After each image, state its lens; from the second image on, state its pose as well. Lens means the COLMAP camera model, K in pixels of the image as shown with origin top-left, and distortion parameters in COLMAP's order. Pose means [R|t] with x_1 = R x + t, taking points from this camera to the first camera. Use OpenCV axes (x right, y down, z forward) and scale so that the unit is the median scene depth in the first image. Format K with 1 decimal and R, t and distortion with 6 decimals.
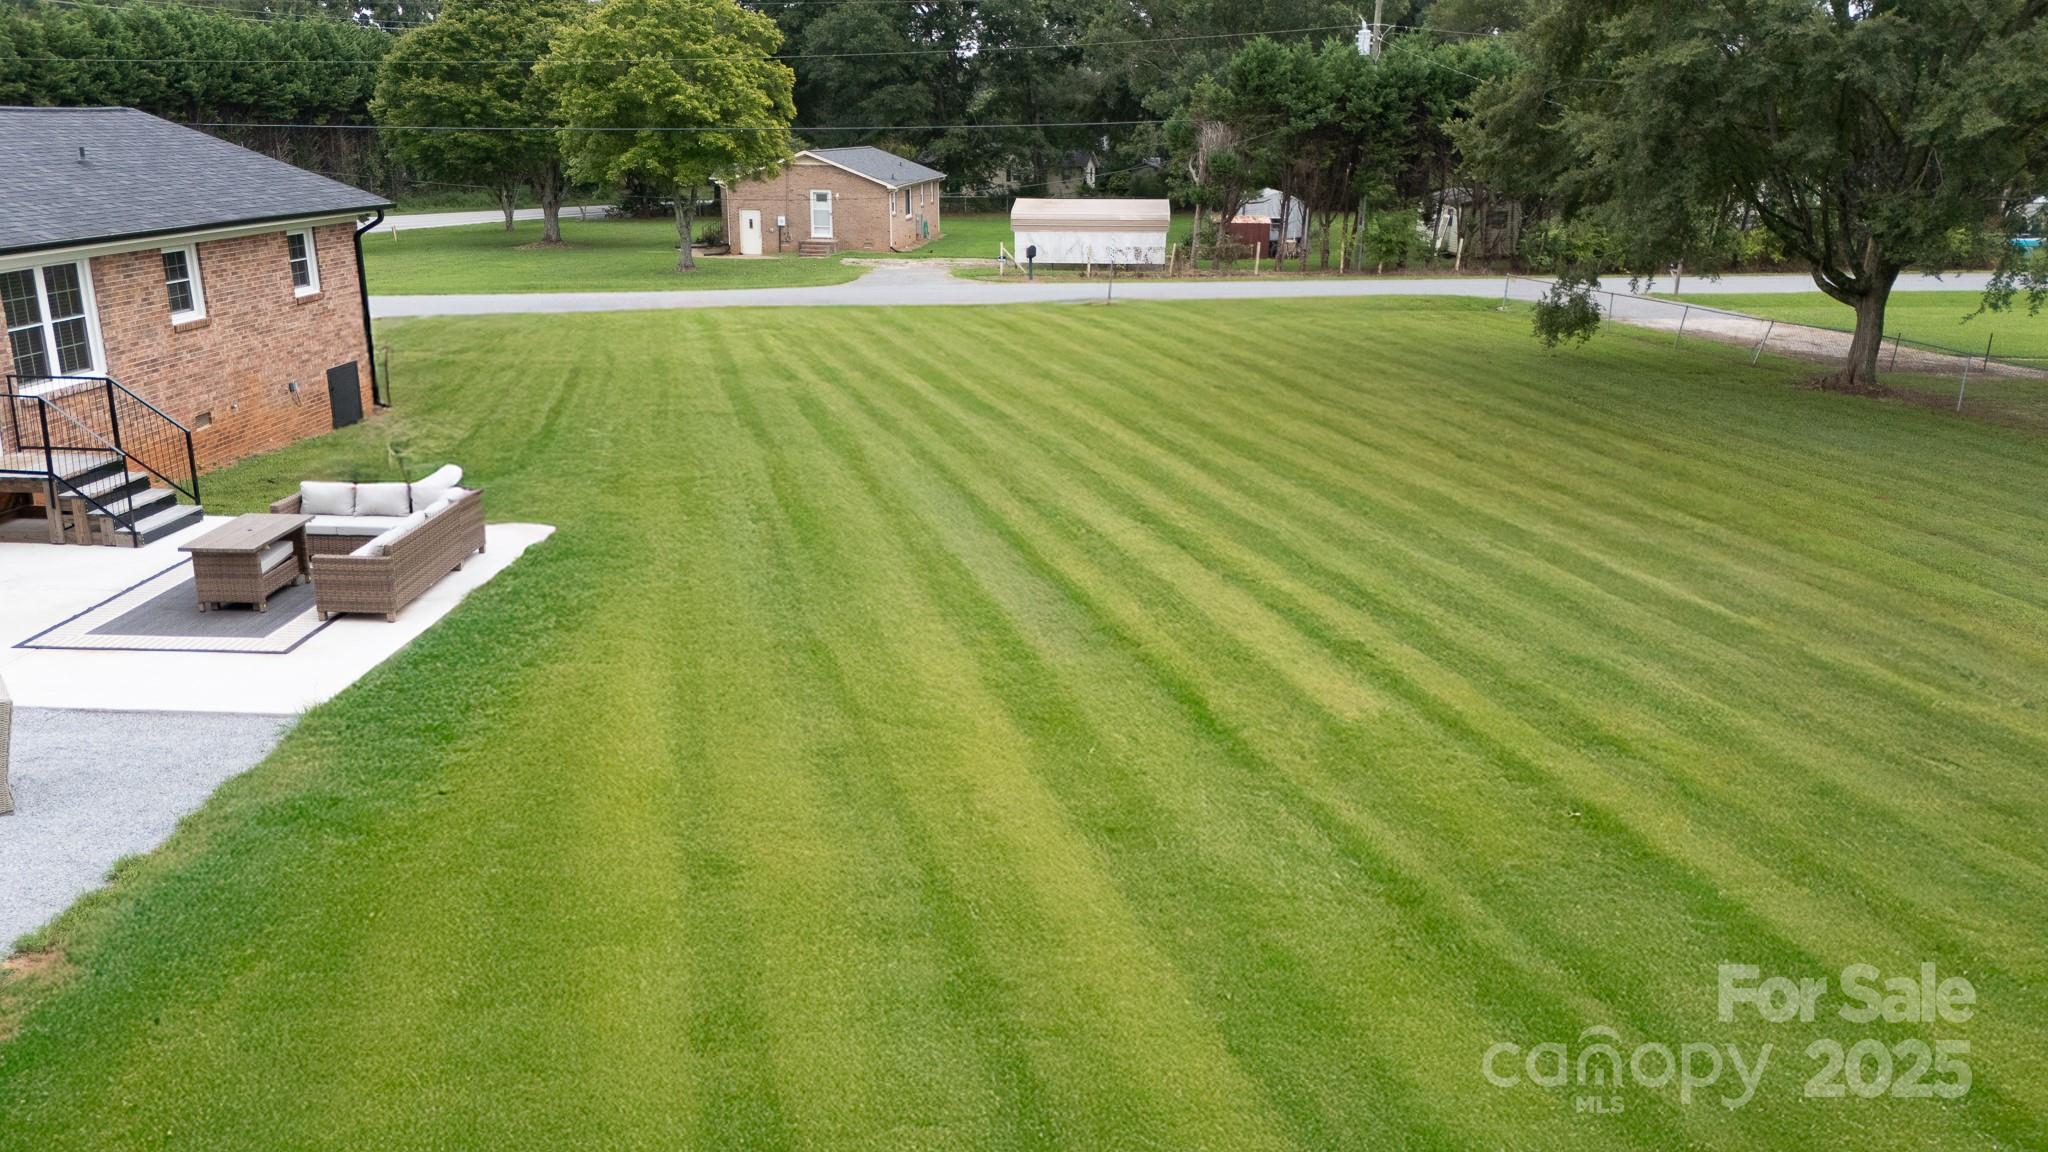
lens RADIAL K [[1525.9, 0, 1024.0], [0, 1525.9, 576.0], [0, 0, 1]] dist [0.035945, -0.002092]
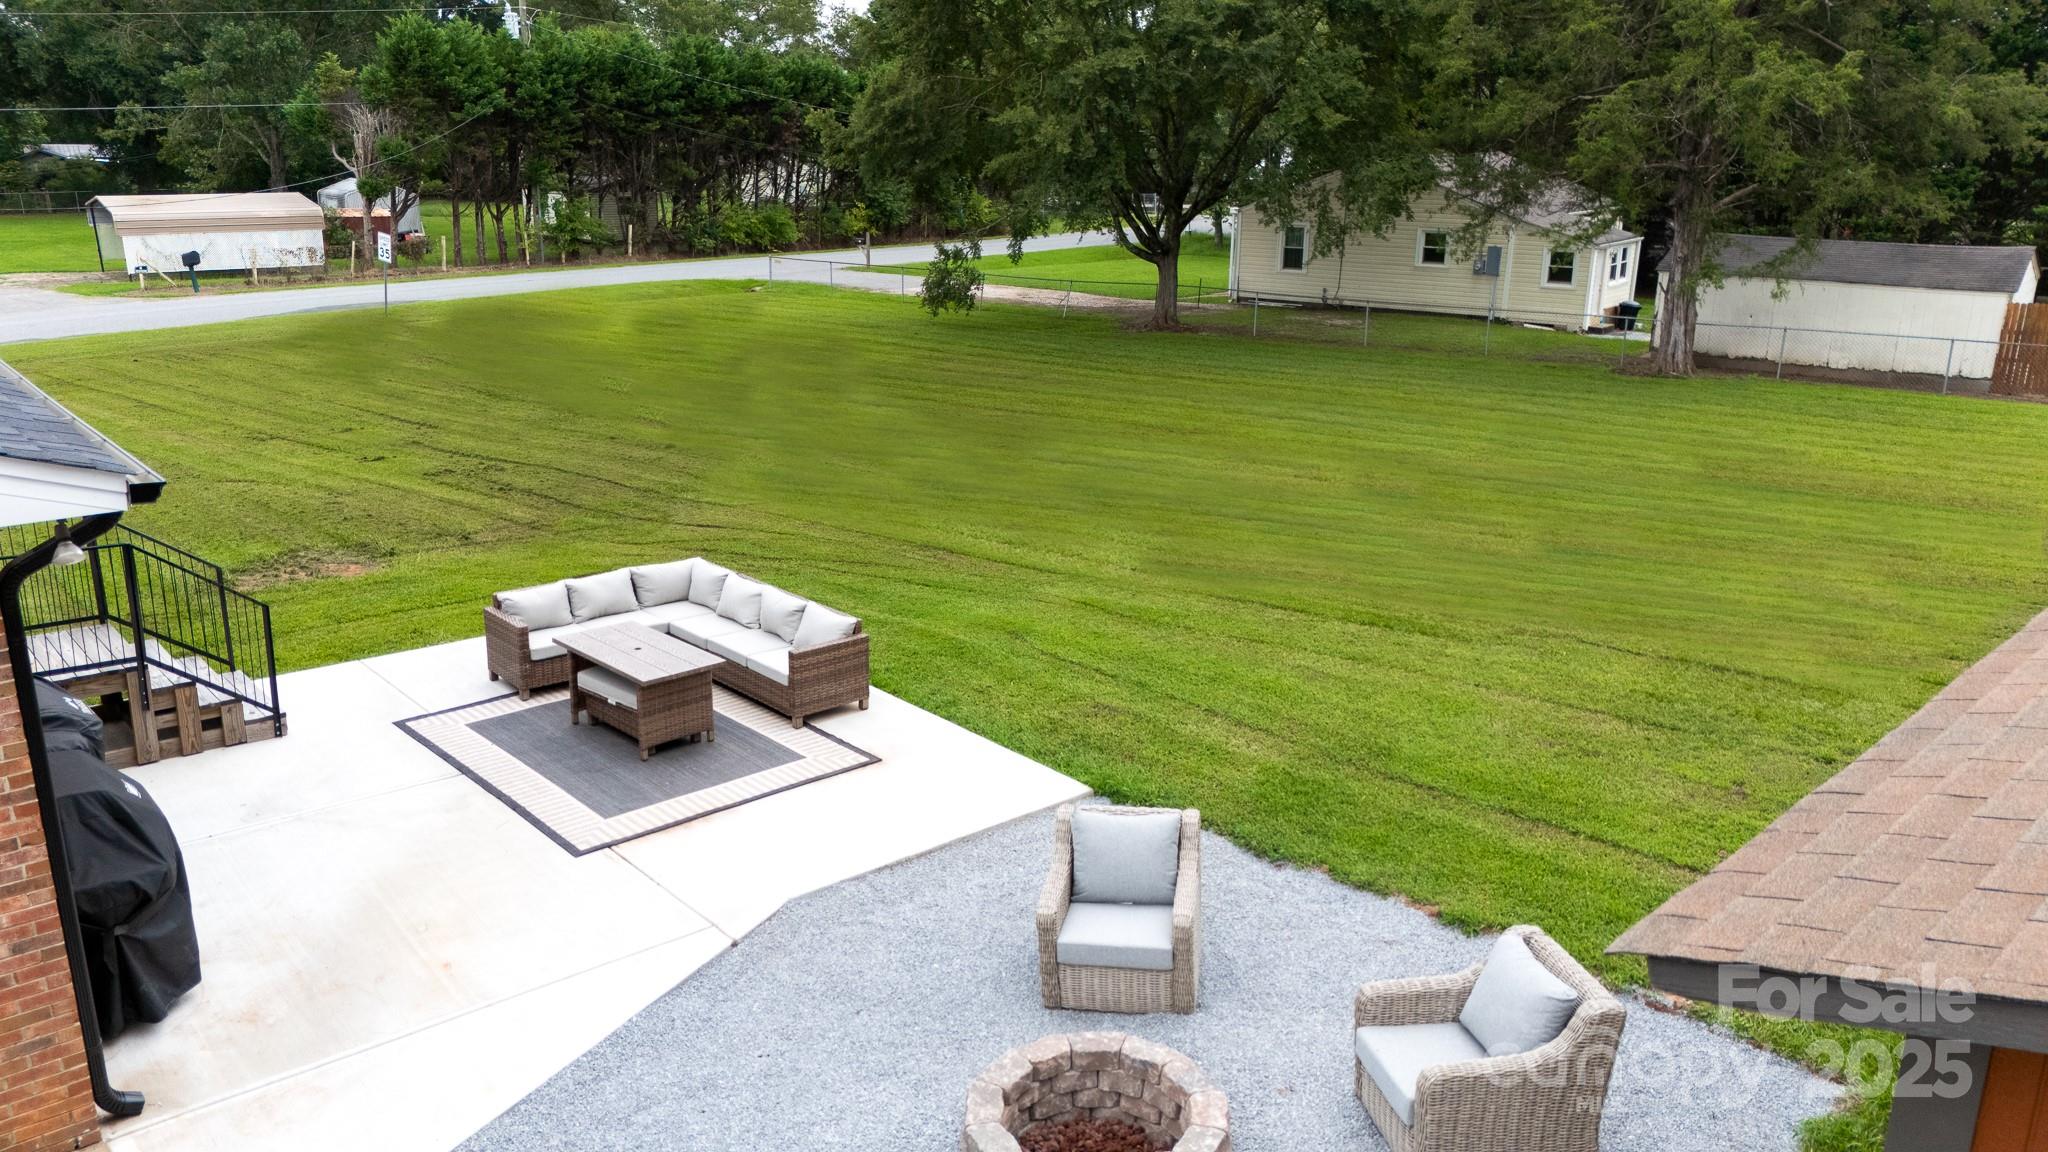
lens RADIAL K [[1494.7, 0, 1024.0], [0, 1494.7, 576.0], [0, 0, 1]] dist [0.061244, -0.000585]
pose [[0.737767, -0.198056, 0.645348, -0.231559], [0.190001, 0.978268, 0.083019, -0.024964], [-0.647765, 0.061368, 0.759364, 0.082808]]
